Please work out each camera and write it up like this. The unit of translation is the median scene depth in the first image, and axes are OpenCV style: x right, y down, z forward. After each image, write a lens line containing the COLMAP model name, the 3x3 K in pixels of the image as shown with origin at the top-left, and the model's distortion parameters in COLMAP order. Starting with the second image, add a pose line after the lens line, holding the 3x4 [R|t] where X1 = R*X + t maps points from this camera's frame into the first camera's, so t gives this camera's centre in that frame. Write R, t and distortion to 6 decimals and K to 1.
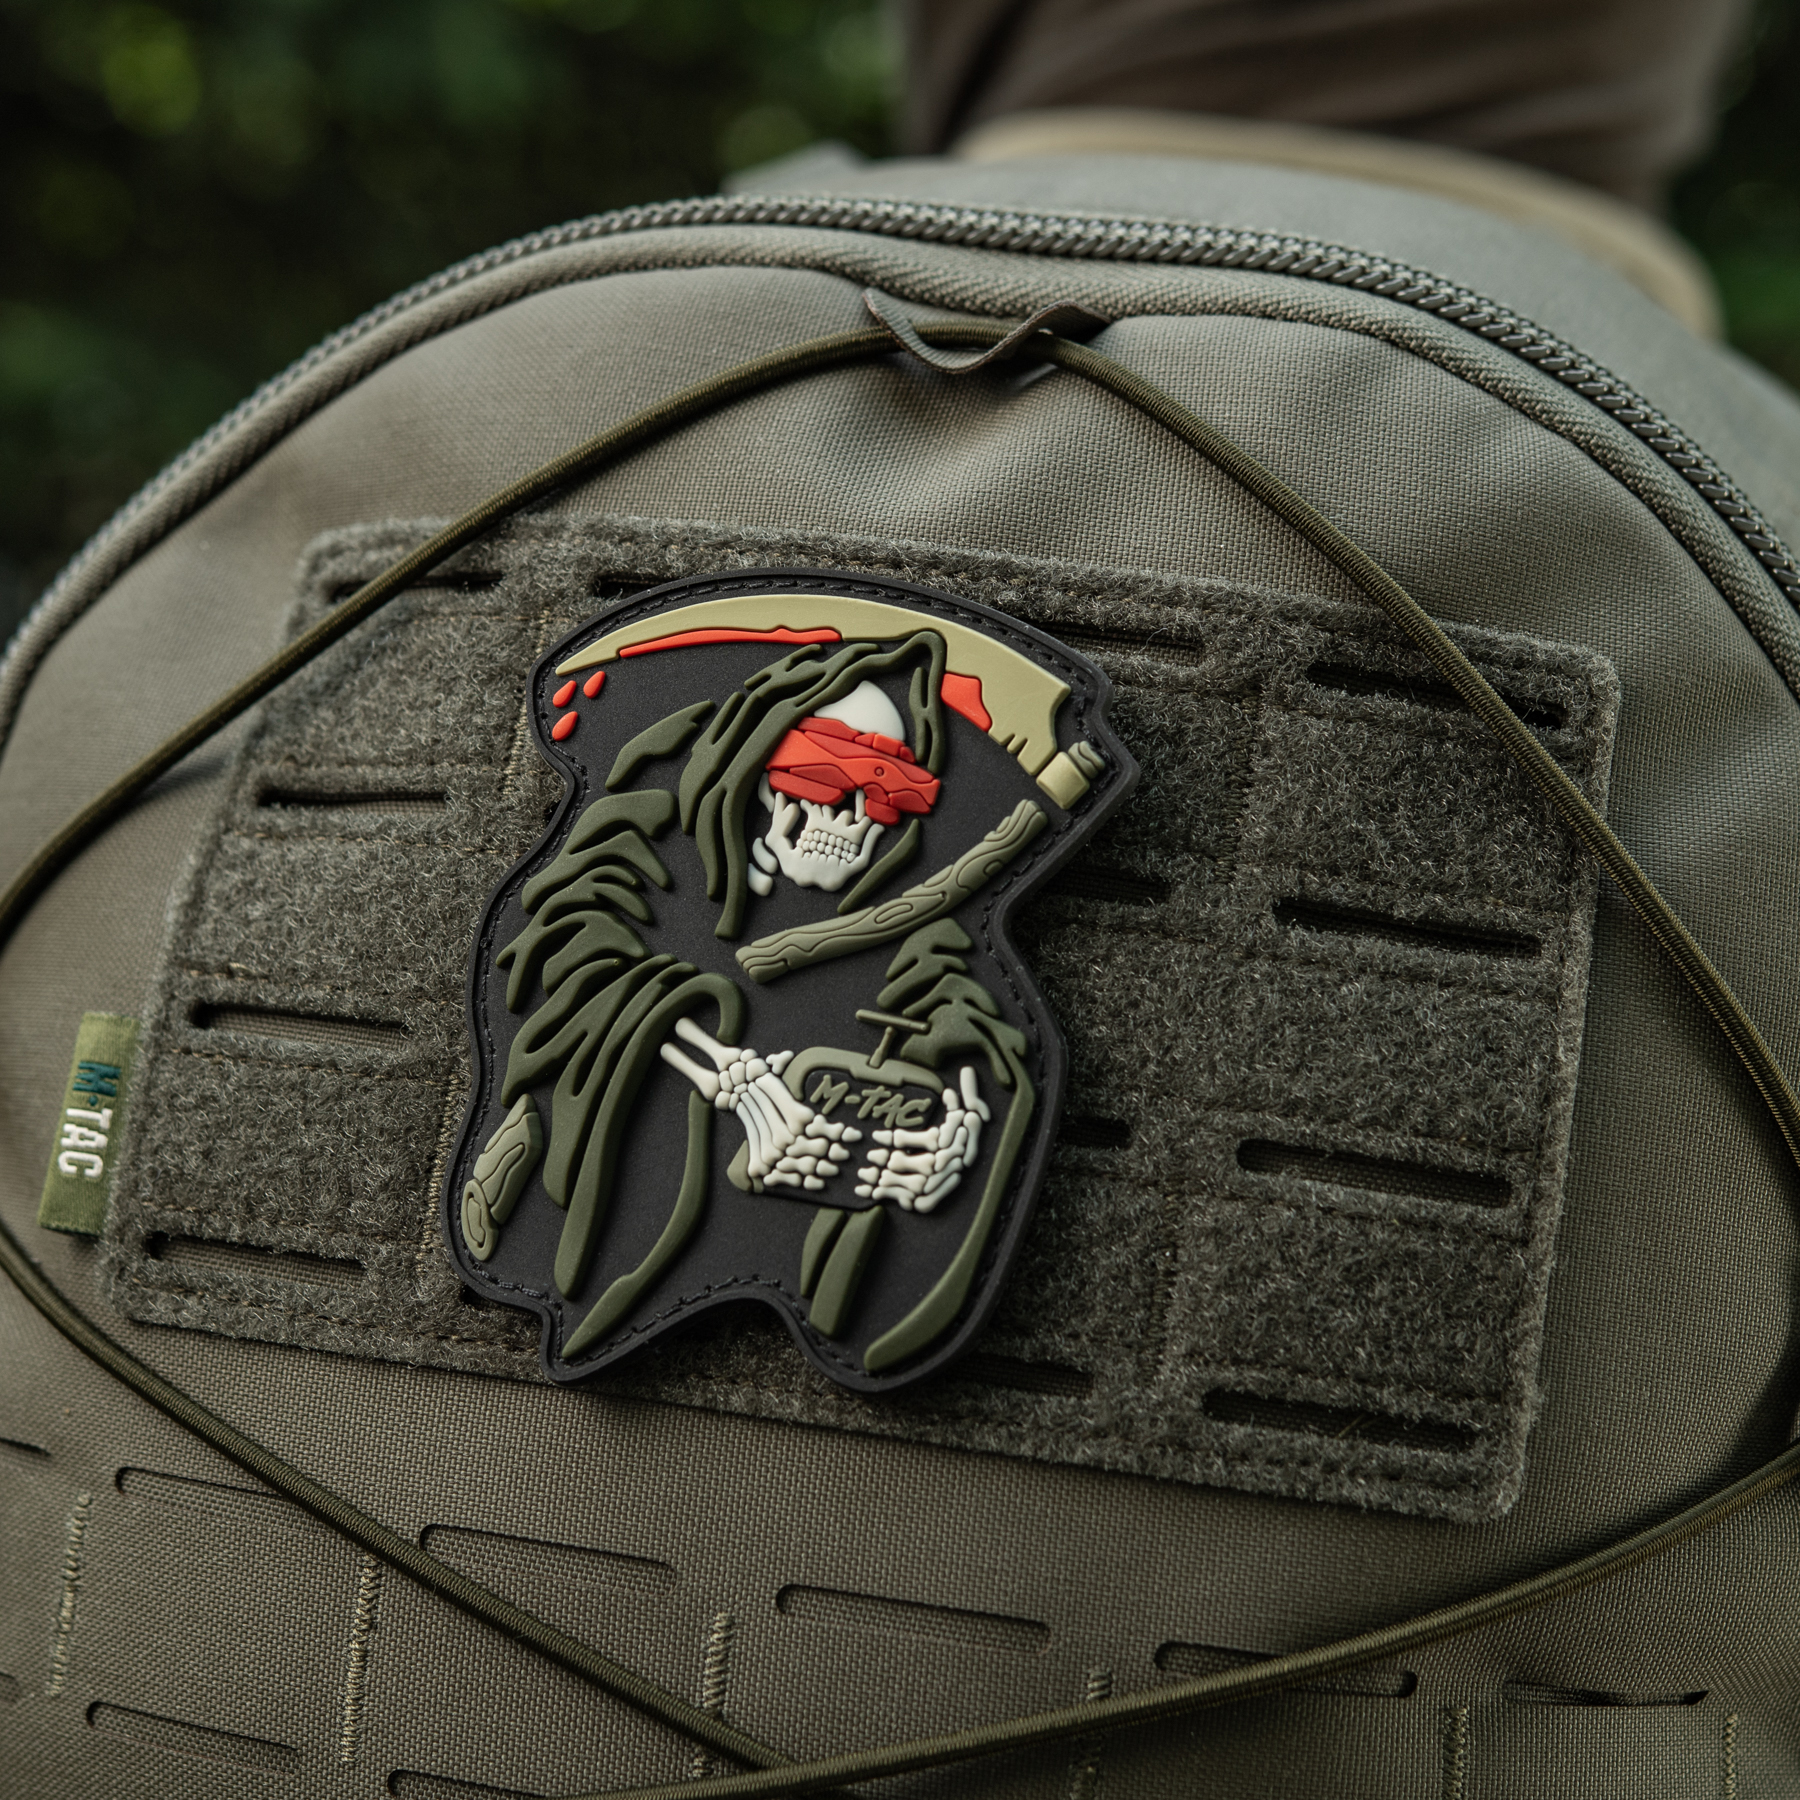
lens RADIAL K [[4776.7, 0, 925.3], [0, 4776.7, 887.1], [0, 0, 1]] dist [-0.041651, 0.000000]
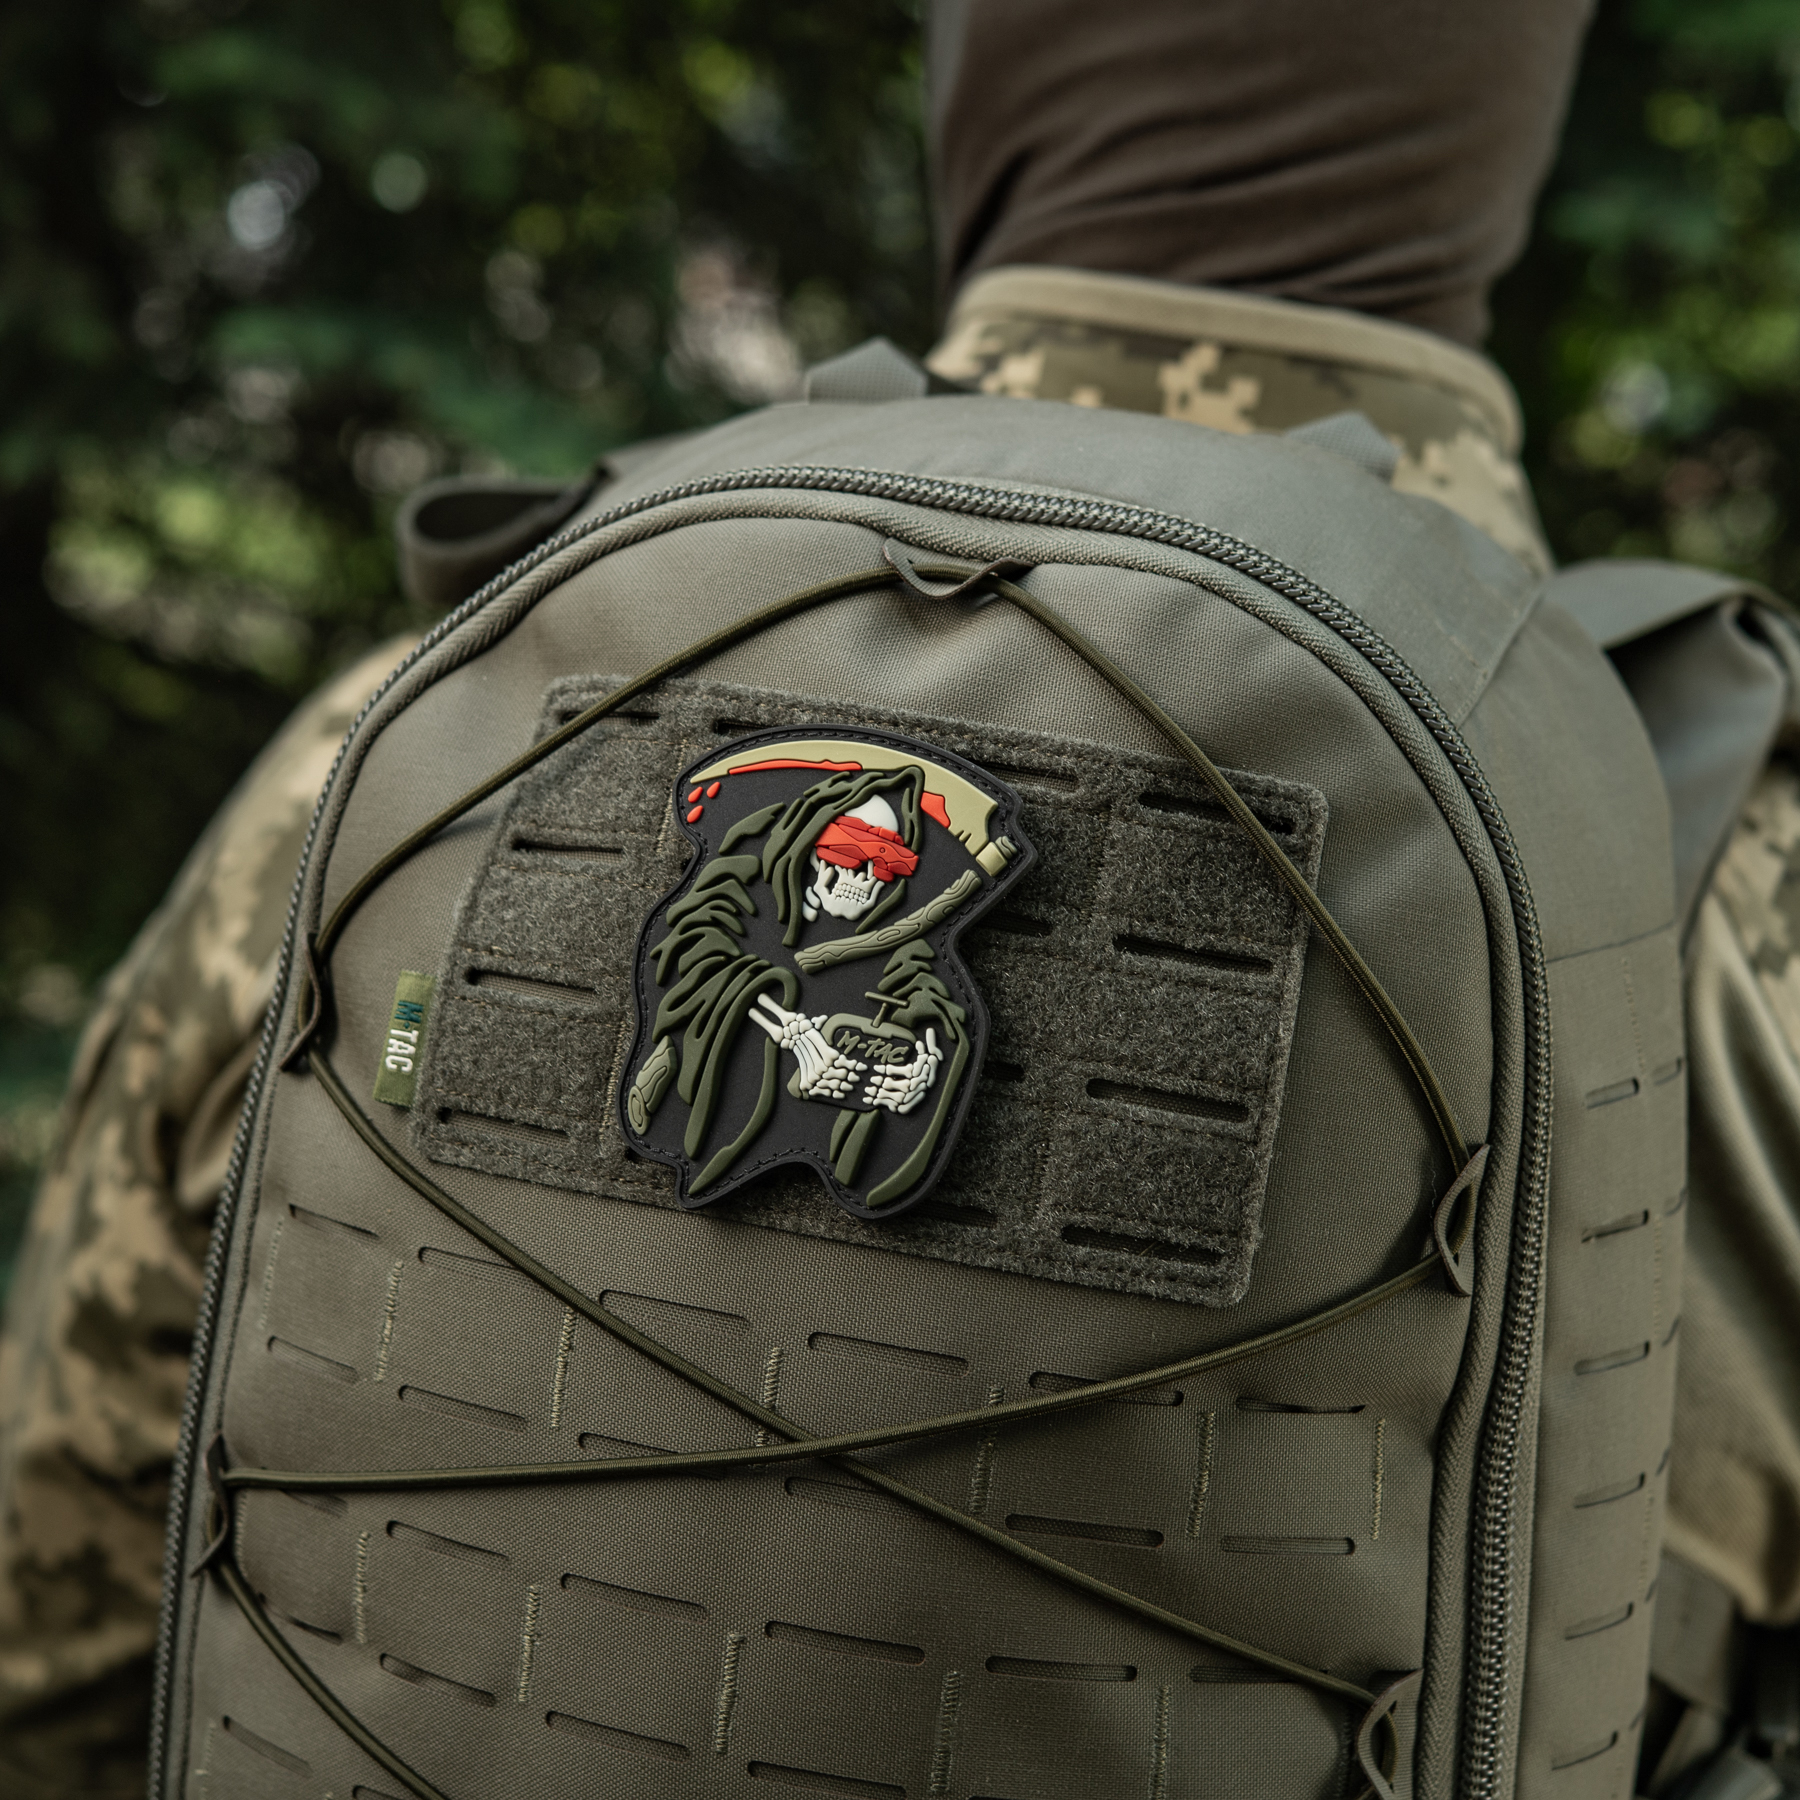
lens RADIAL K [[4776.7, 0, 878.1], [0, 4776.7, 906.2], [0, 0, 1]] dist [-0.041651, 0.000000]
pose [[0.999063, 0.023283, -0.036470, 0.050477], [-0.020294, 0.996565, 0.080287, -0.139404], [0.038214, -0.079472, 0.996104, -0.670834]]
